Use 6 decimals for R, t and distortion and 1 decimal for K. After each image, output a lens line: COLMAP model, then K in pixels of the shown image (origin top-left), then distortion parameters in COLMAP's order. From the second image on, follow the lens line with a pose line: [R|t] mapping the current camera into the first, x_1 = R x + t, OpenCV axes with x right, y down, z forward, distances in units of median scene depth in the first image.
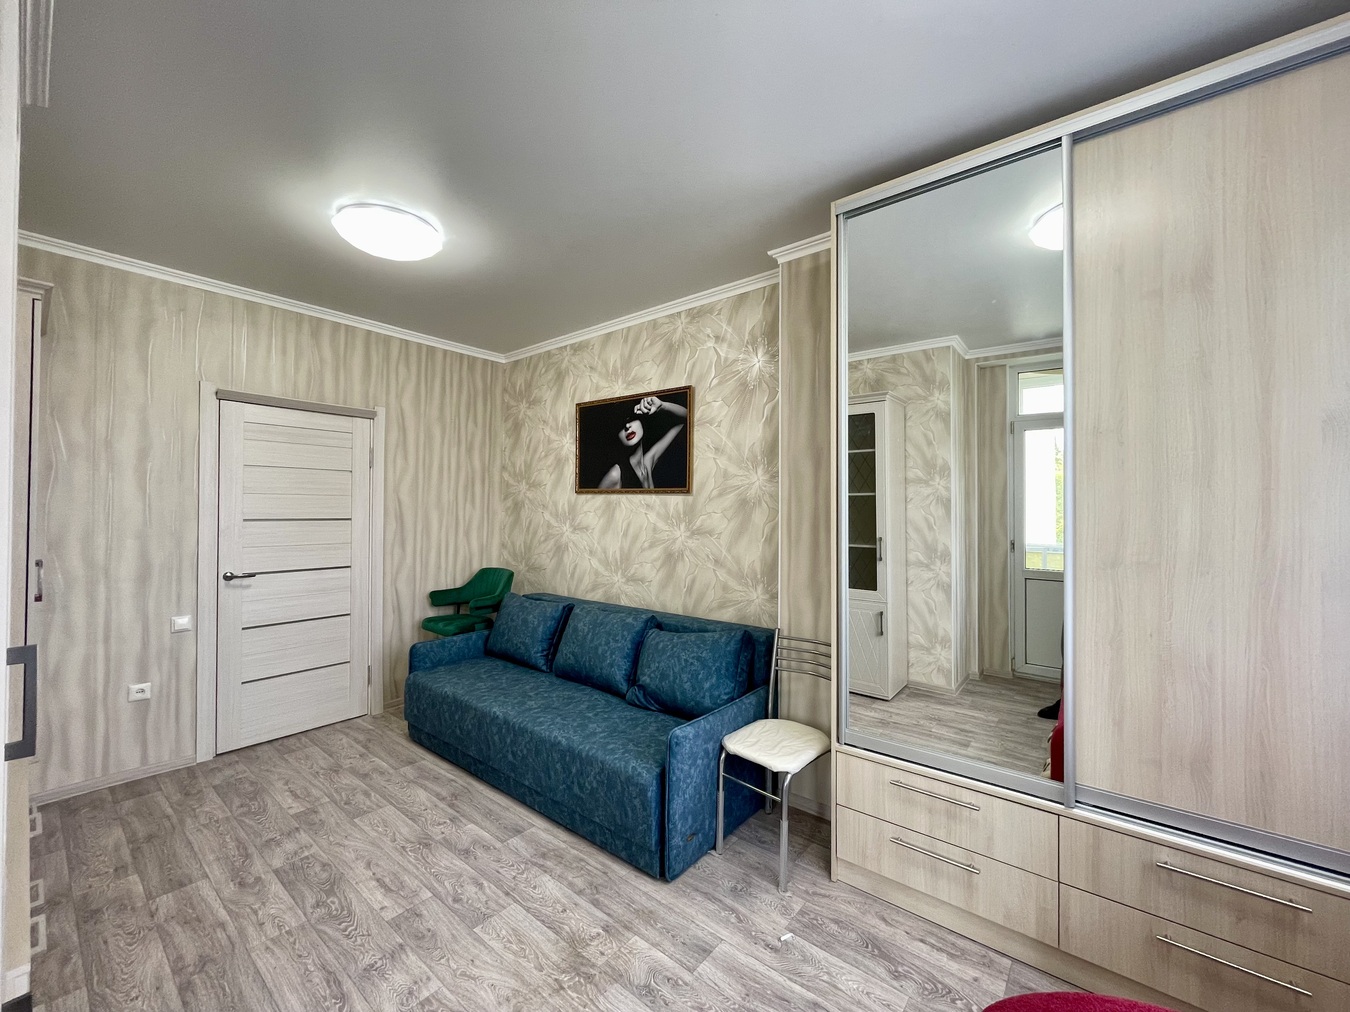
lens RADIAL K [[545.3, 0, 673.0], [0, 545.3, 506.2], [0, 0, 1]] dist [-0.001119, -0.000125]
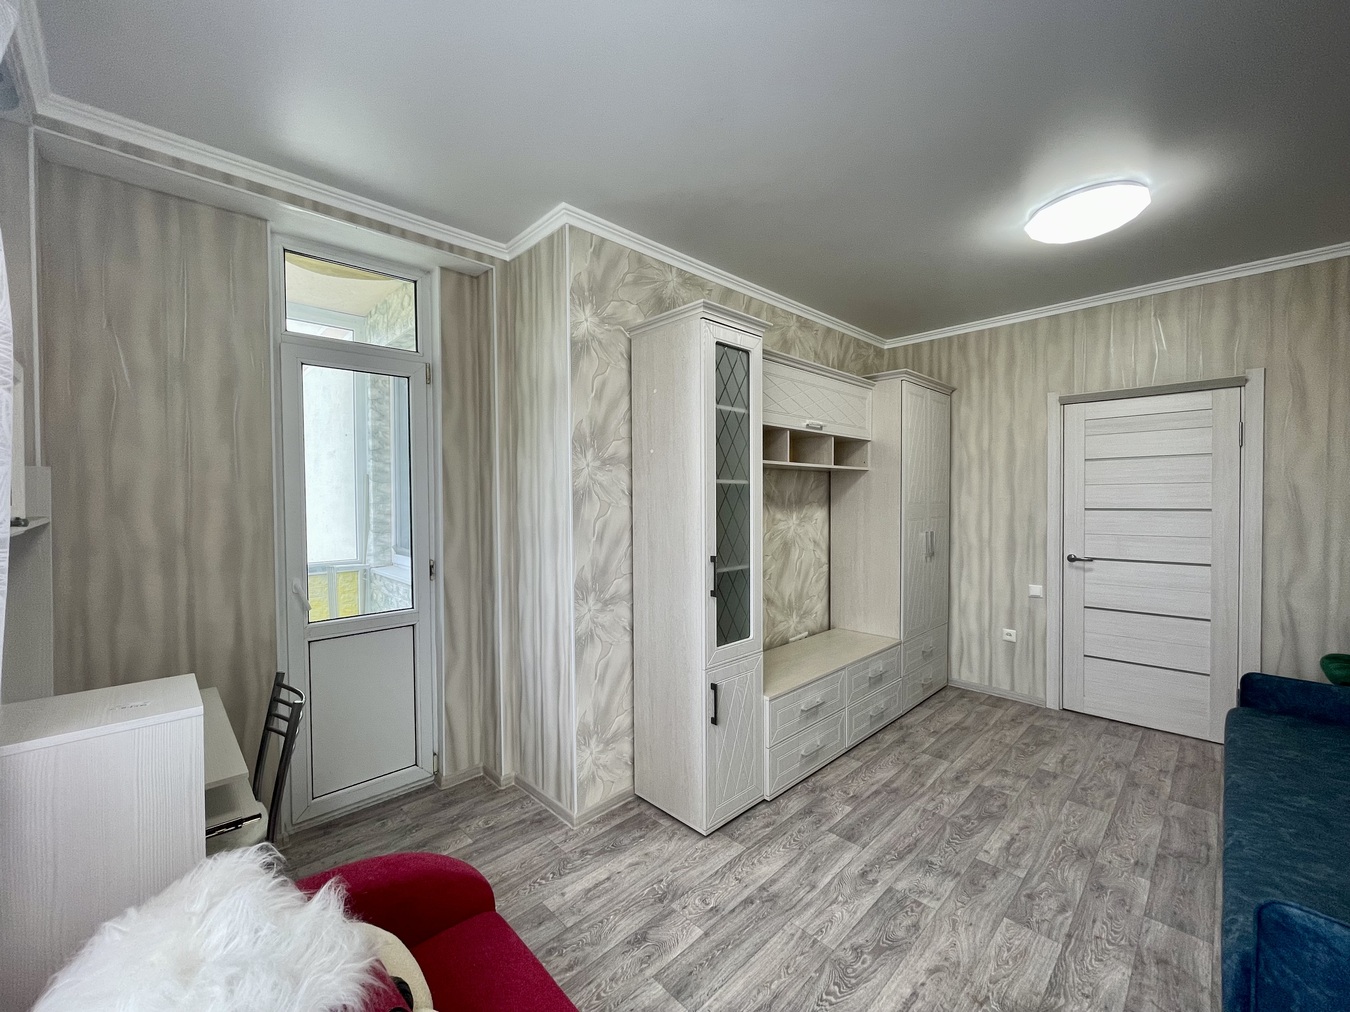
lens RADIAL K [[545.3, 0, 676.7], [0, 545.3, 507.0], [0, 0, 1]] dist [-0.001119, -0.000125]
pose [[-0.107489, 0.013851, -0.994110, 0.478548], [0.015933, 0.999799, 0.012208, -0.006919], [0.994079, -0.014527, -0.107688, 0.351198]]
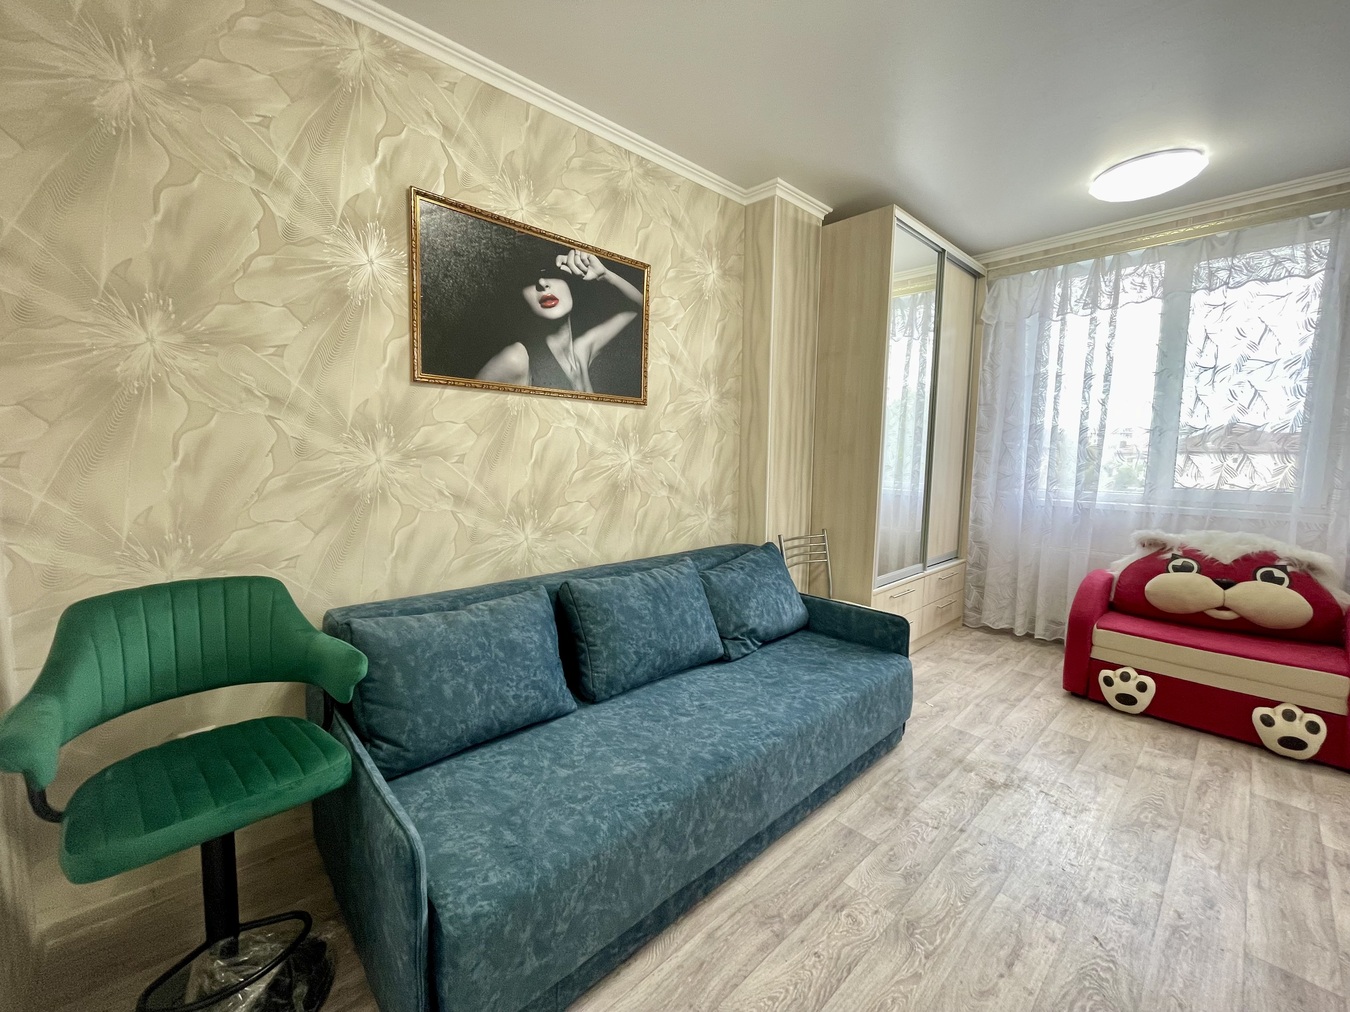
lens RADIAL K [[545.3, 0, 675.9], [0, 545.3, 505.6], [0, 0, 1]] dist [-0.001119, -0.000125]
pose [[0.133294, -0.102794, 0.985731, -0.931295], [-0.015872, 0.994258, 0.105830, 0.044517], [-0.990949, -0.029752, 0.130897, 1.037148]]
